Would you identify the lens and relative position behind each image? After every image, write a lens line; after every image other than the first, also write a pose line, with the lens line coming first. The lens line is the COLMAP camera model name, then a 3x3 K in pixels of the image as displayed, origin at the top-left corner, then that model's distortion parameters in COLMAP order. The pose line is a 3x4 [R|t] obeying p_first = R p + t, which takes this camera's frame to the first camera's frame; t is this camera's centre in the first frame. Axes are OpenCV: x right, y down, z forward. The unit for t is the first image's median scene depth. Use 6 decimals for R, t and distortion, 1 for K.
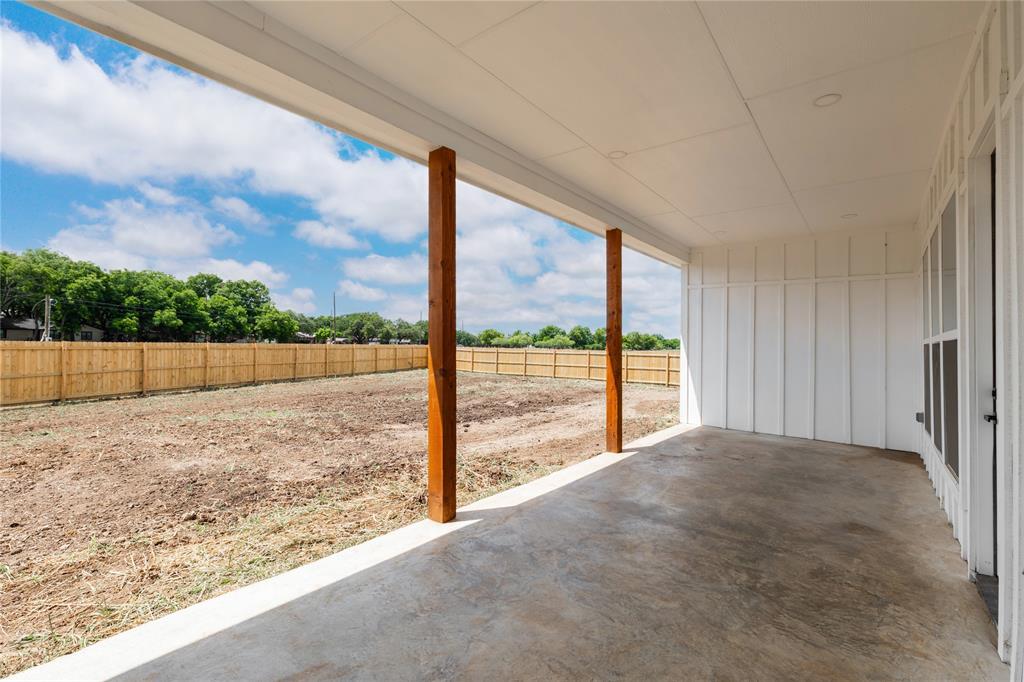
lens RADIAL K [[455.1, 0, 504.6], [0, 455.1, 338.6], [0, 0, 1]] dist [0.002487, 0.000633]
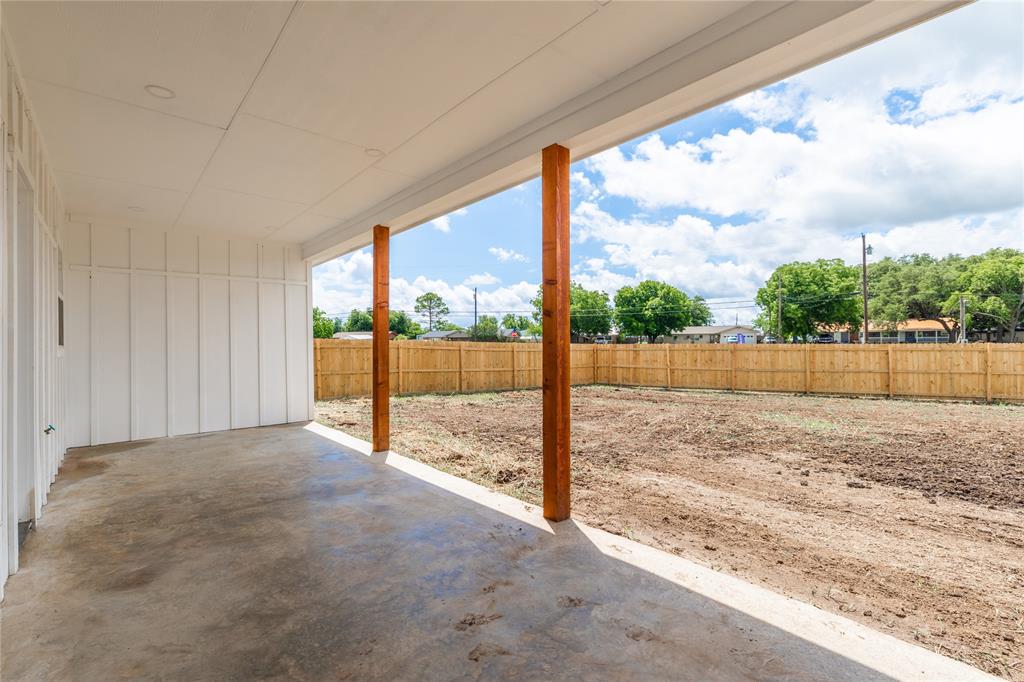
lens RADIAL K [[455.1, 0, 508.5], [0, 455.1, 345.8], [0, 0, 1]] dist [0.002487, 0.000633]
pose [[-0.174307, -0.007655, -0.984662, 0.811741], [0.018075, 0.999776, -0.010972, 0.024781], [0.984525, -0.019710, -0.174130, 1.003447]]
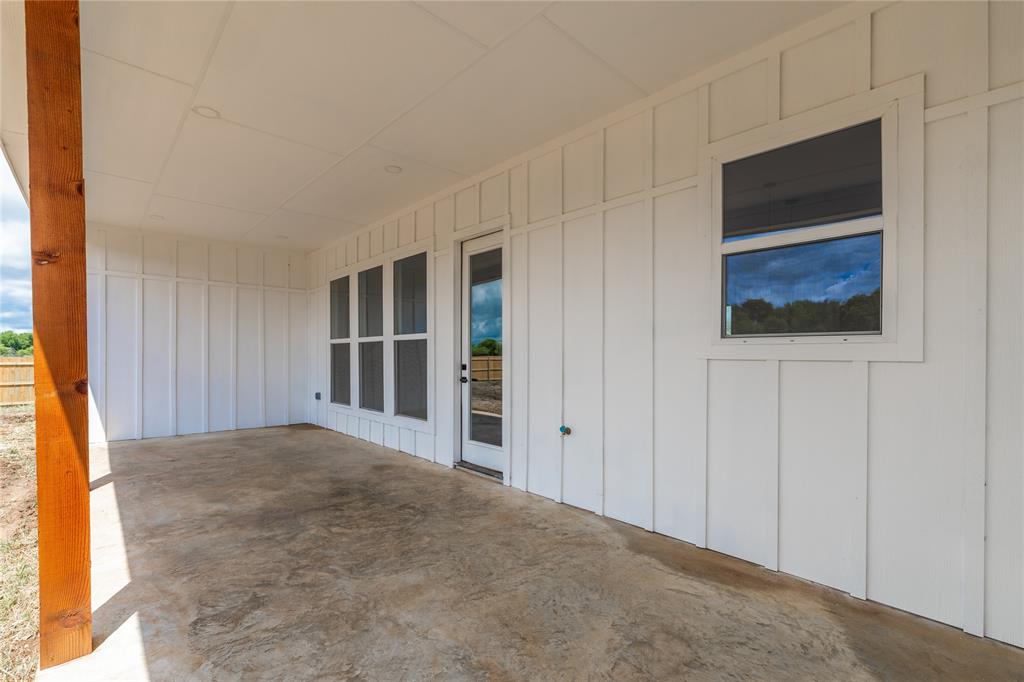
lens RADIAL K [[451.9, 0, 495.5], [0, 451.9, 354.7], [0, 0, 1]] dist [-0.000420, -0.000075]
pose [[0.165648, -0.021453, 0.985952, -0.333392], [-0.009929, 0.999676, 0.023420, 0.009632], [-0.986135, -0.013669, 0.165381, 0.232247]]
